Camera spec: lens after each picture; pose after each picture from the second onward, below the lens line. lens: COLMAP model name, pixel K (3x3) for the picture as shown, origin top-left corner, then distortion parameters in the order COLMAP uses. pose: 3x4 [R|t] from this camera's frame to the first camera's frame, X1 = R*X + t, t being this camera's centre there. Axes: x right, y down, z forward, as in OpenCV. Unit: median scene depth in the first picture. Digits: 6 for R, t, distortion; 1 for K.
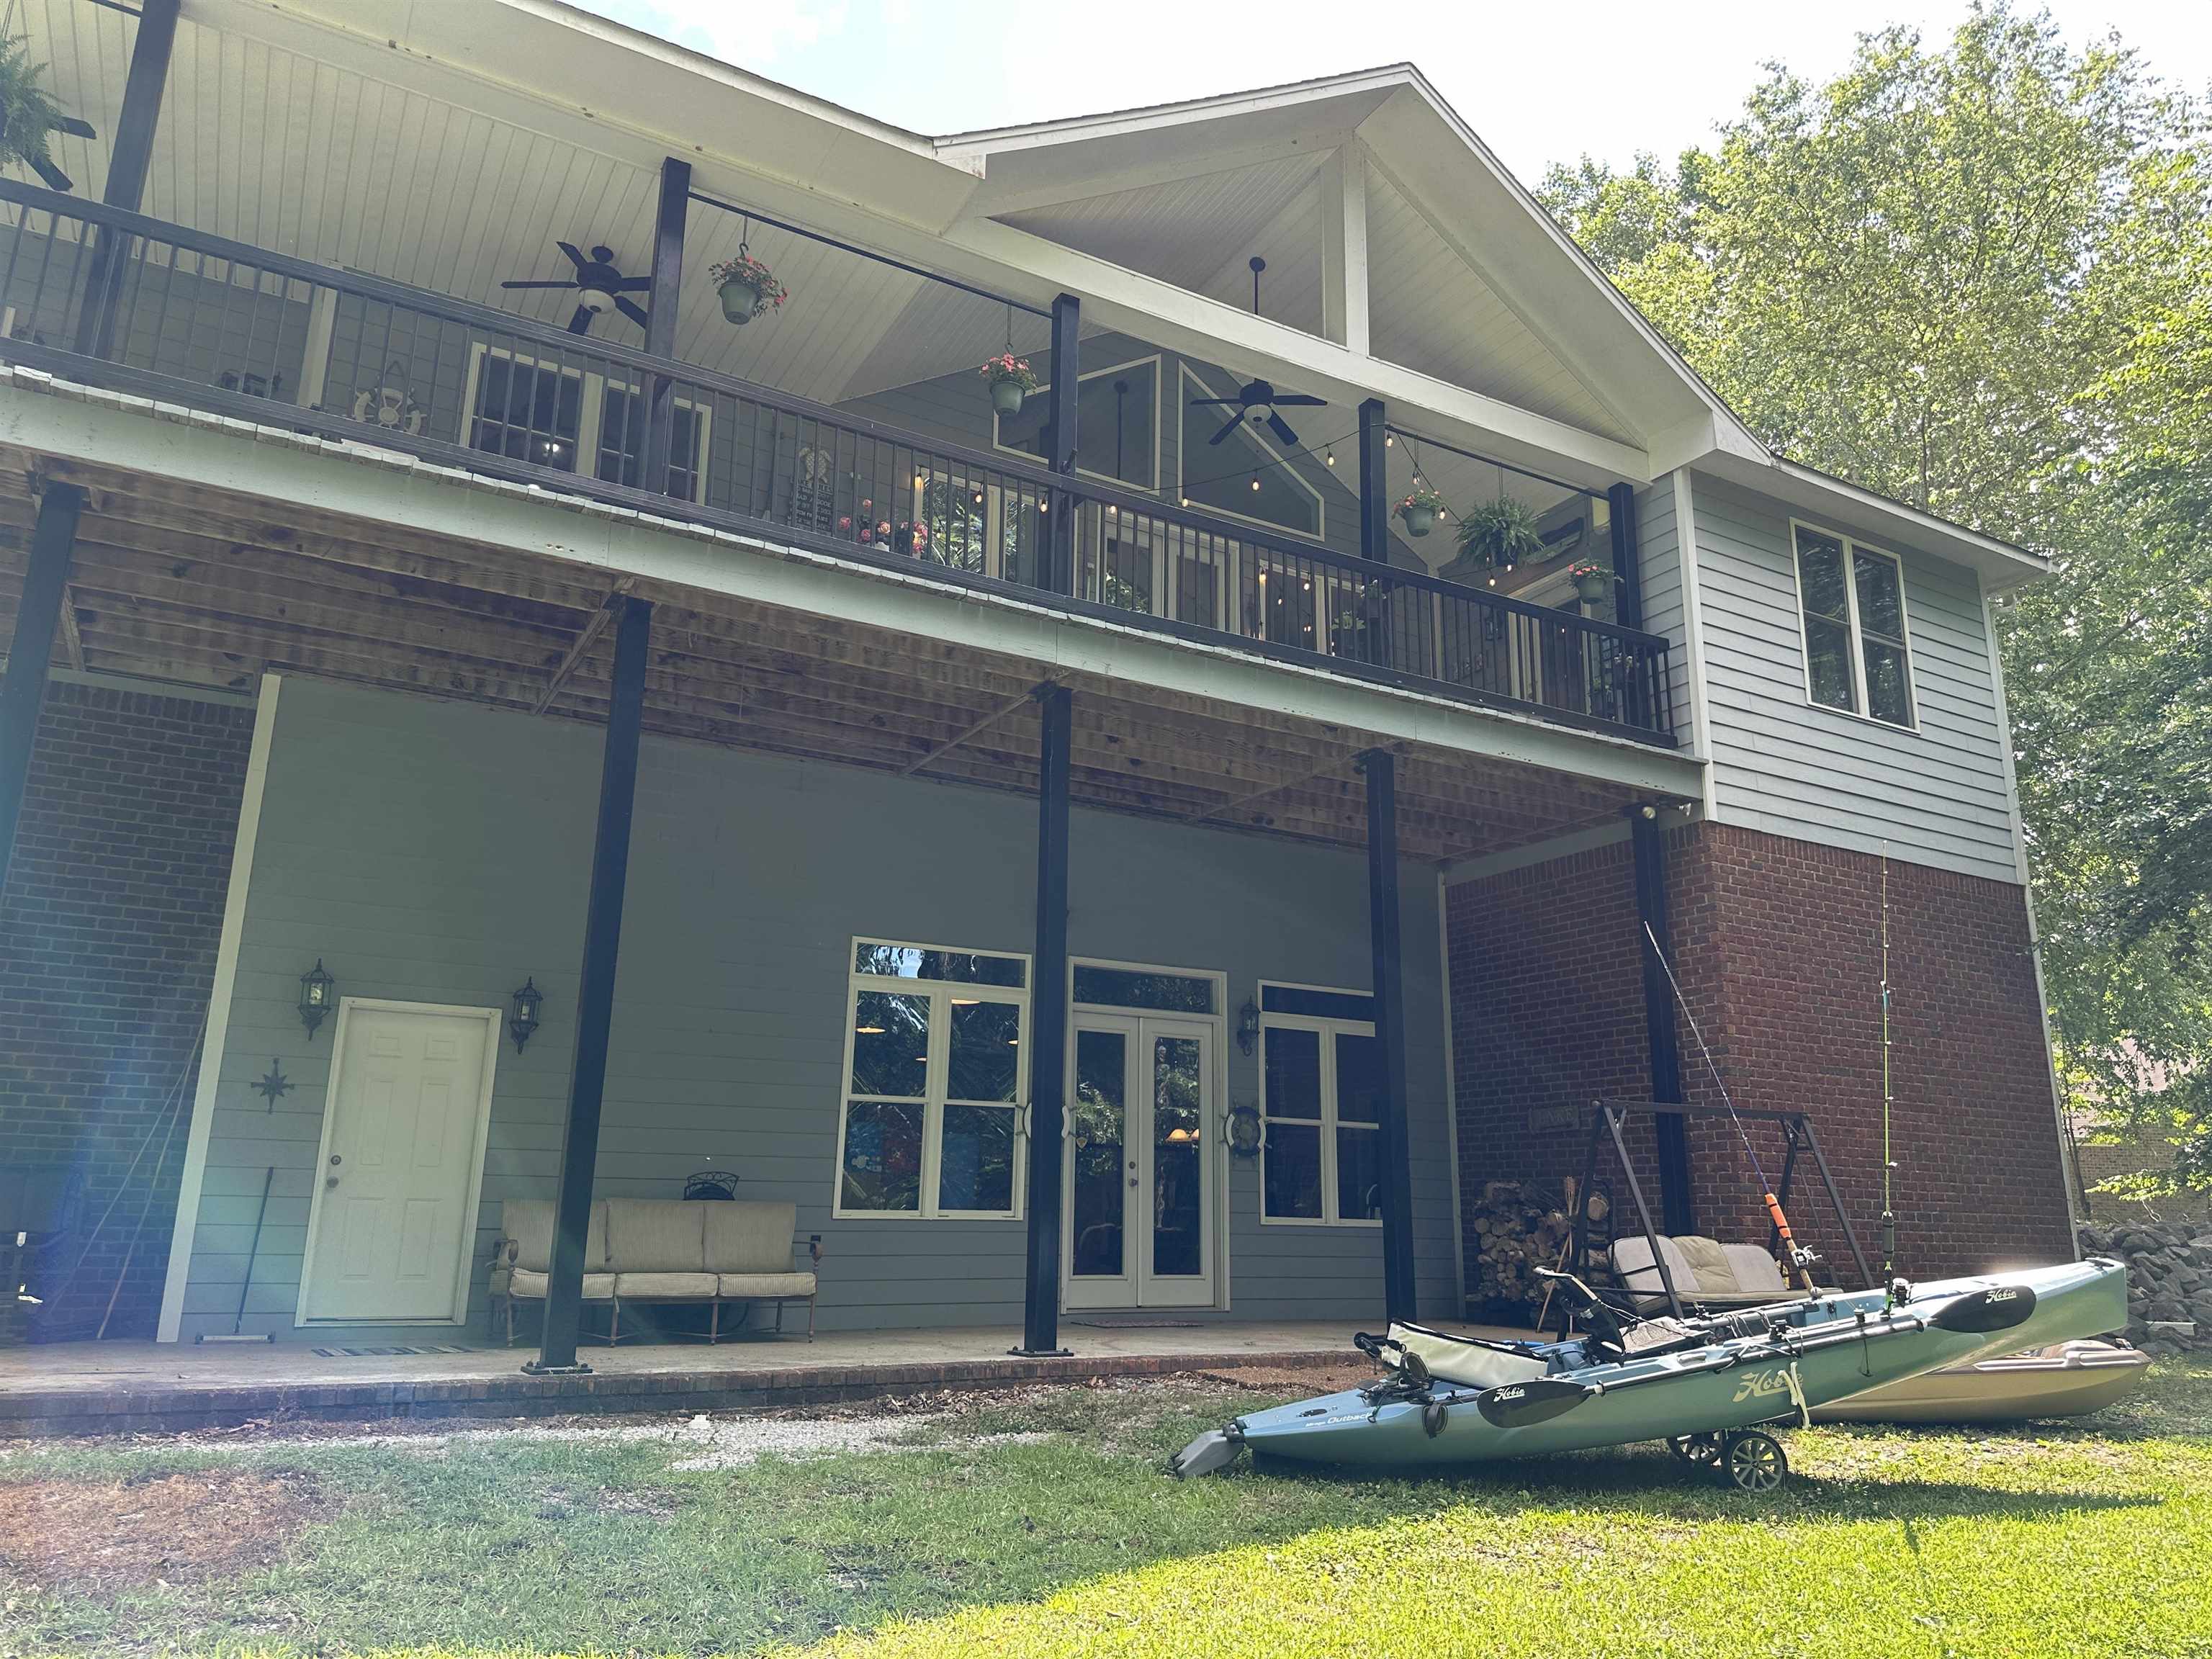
lens RADIAL K [[1599.0, 0, 1107.0], [0, 1599.0, 828.2], [0, 0, 1]] dist [0.002205, -0.003627]
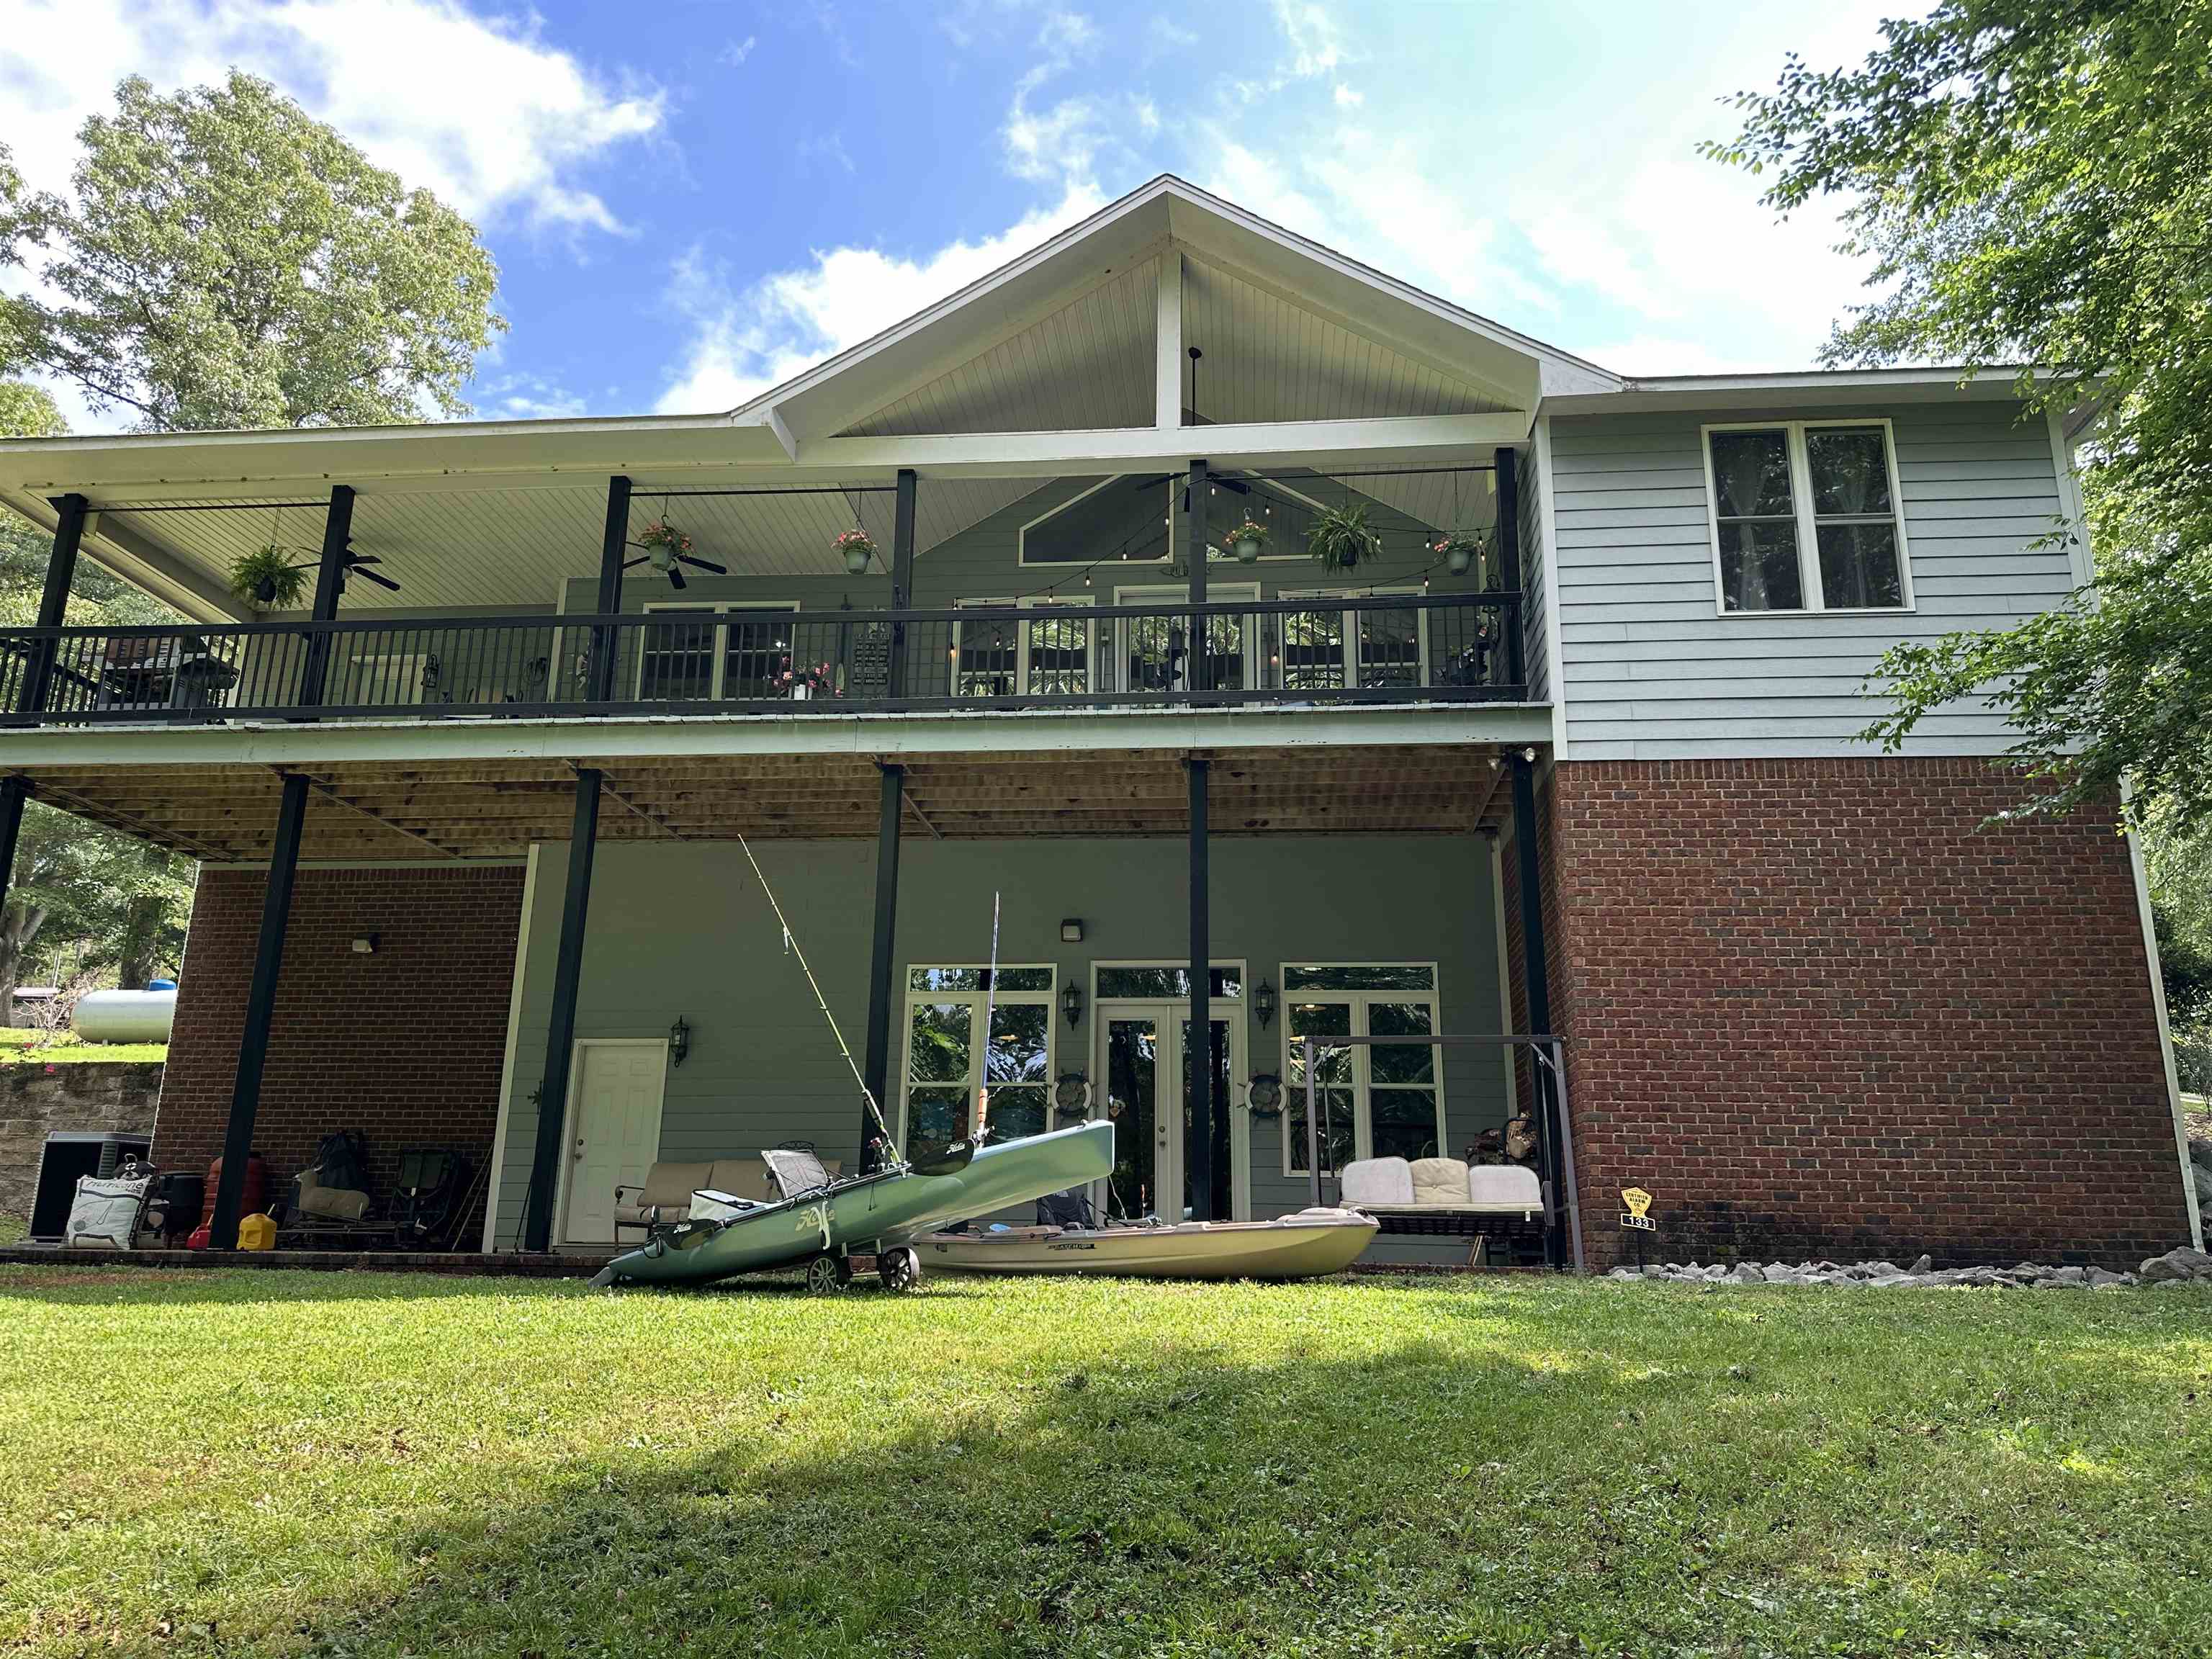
lens RADIAL K [[1599.0, 0, 1113.2], [0, 1599.0, 828.4], [0, 0, 1]] dist [0.002205, -0.003627]
pose [[0.808688, -0.156513, -0.567034, 0.705333], [0.140237, 0.987456, -0.072557, 0.070854], [0.571277, -0.020843, 0.820492, 0.002387]]
